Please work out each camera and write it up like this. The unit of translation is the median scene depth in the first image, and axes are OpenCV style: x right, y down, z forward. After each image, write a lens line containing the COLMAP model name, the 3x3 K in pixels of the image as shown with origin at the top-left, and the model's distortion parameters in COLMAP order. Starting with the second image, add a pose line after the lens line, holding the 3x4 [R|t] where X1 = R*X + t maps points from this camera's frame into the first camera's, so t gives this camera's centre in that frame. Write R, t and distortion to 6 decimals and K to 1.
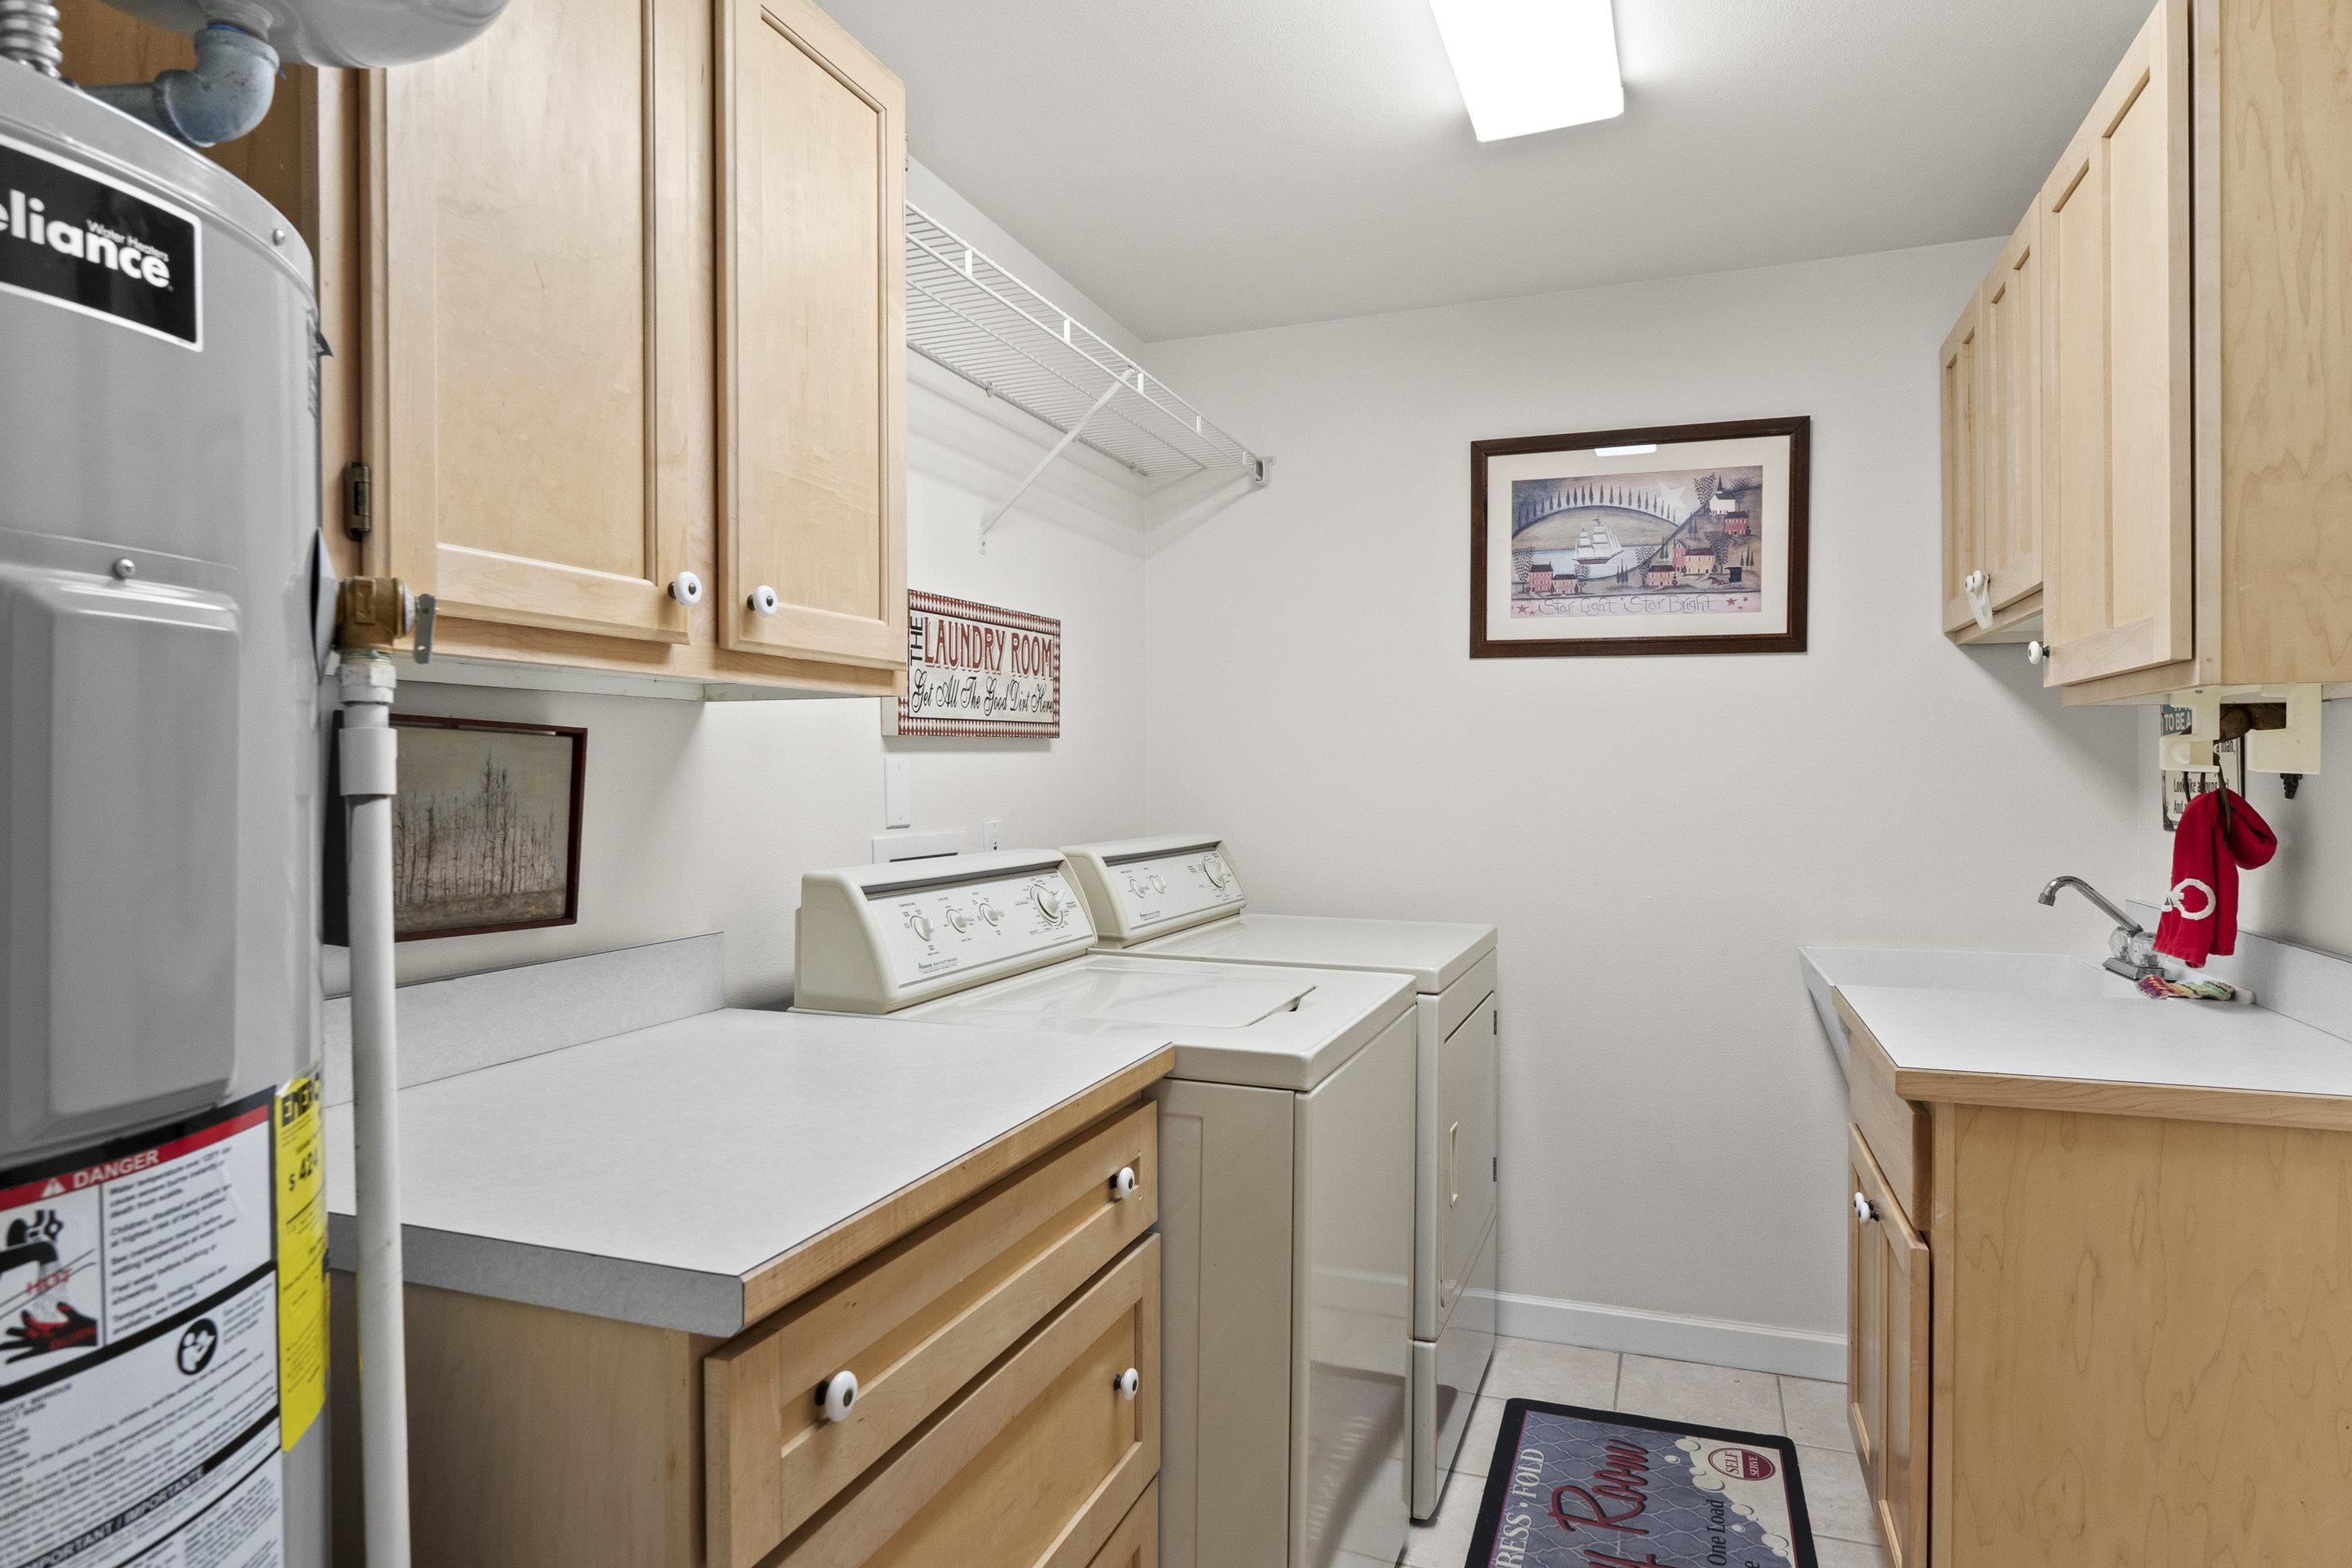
lens RADIAL K [[1337.8, 0, 1187.9], [0, 1337.8, 774.0], [0, 0, 1]] dist [-0.004767, 0.000637]
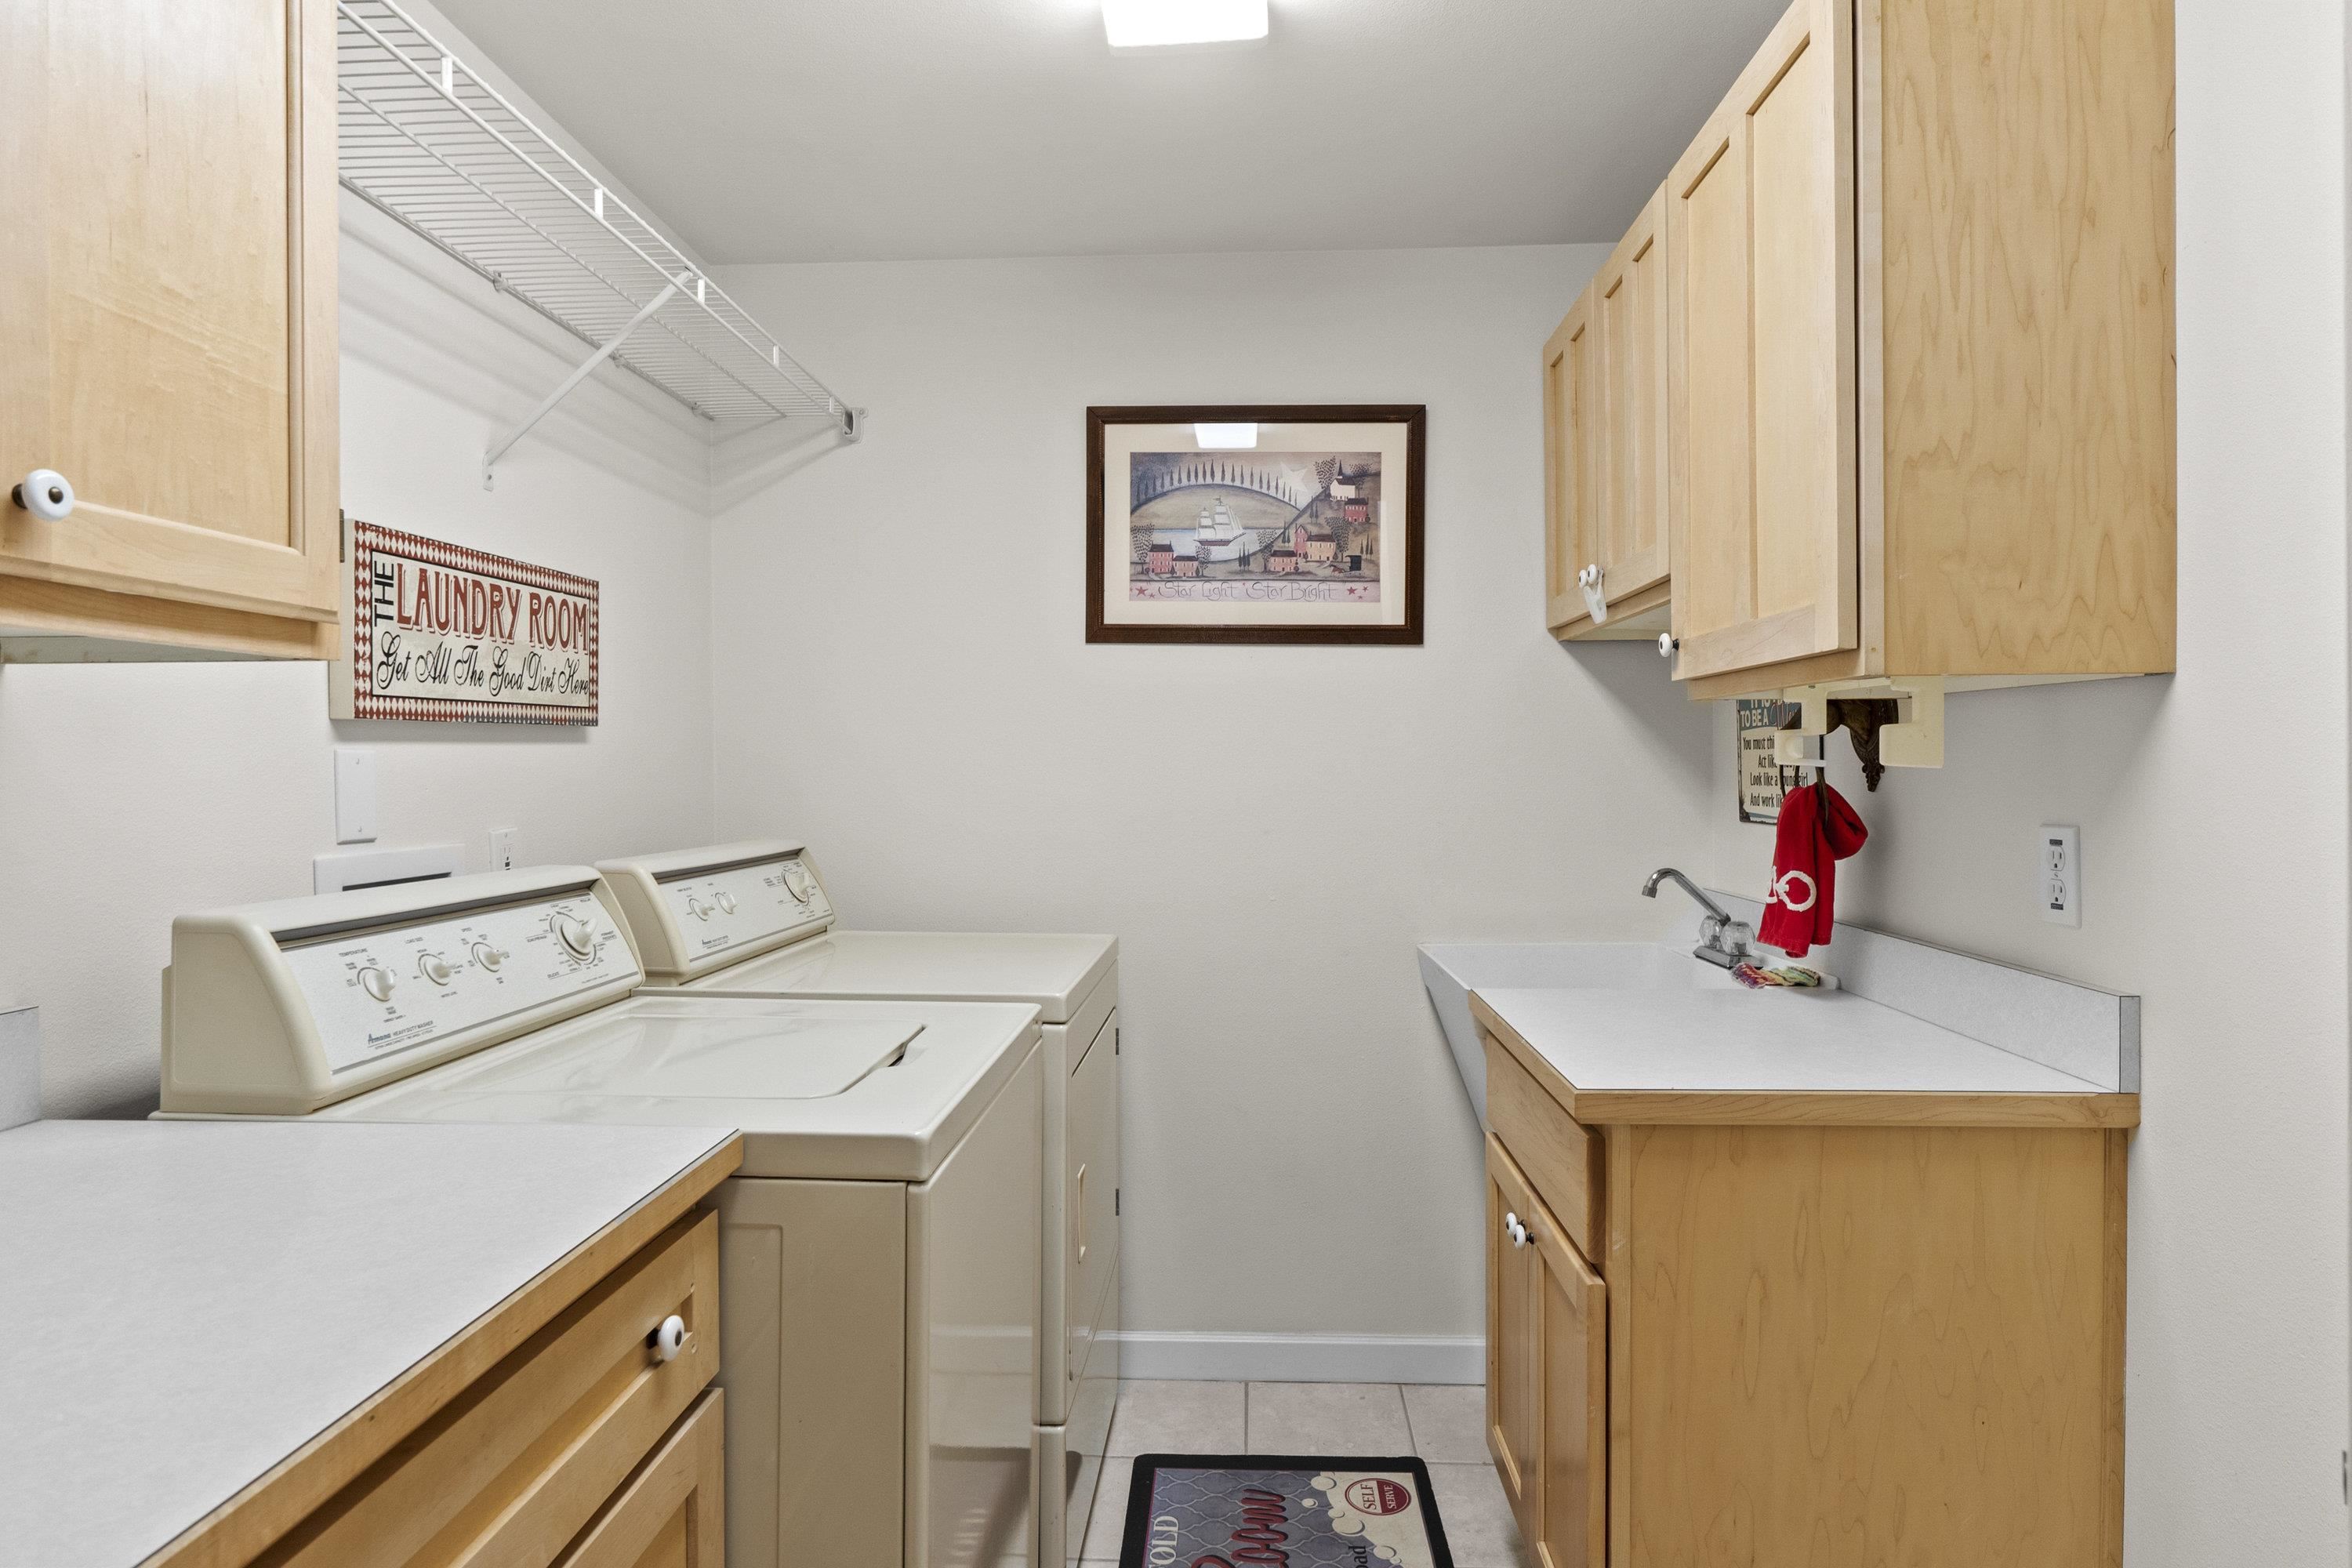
lens RADIAL K [[1337.8, 0, 1187.9], [0, 1337.8, 774.0], [0, 0, 1]] dist [-0.004767, 0.000637]
pose [[0.953768, -0.002850, 0.300529, 0.002368], [0.001752, 0.999991, 0.003921, -0.000313], [-0.300537, -0.003213, 0.953765, 0.147059]]
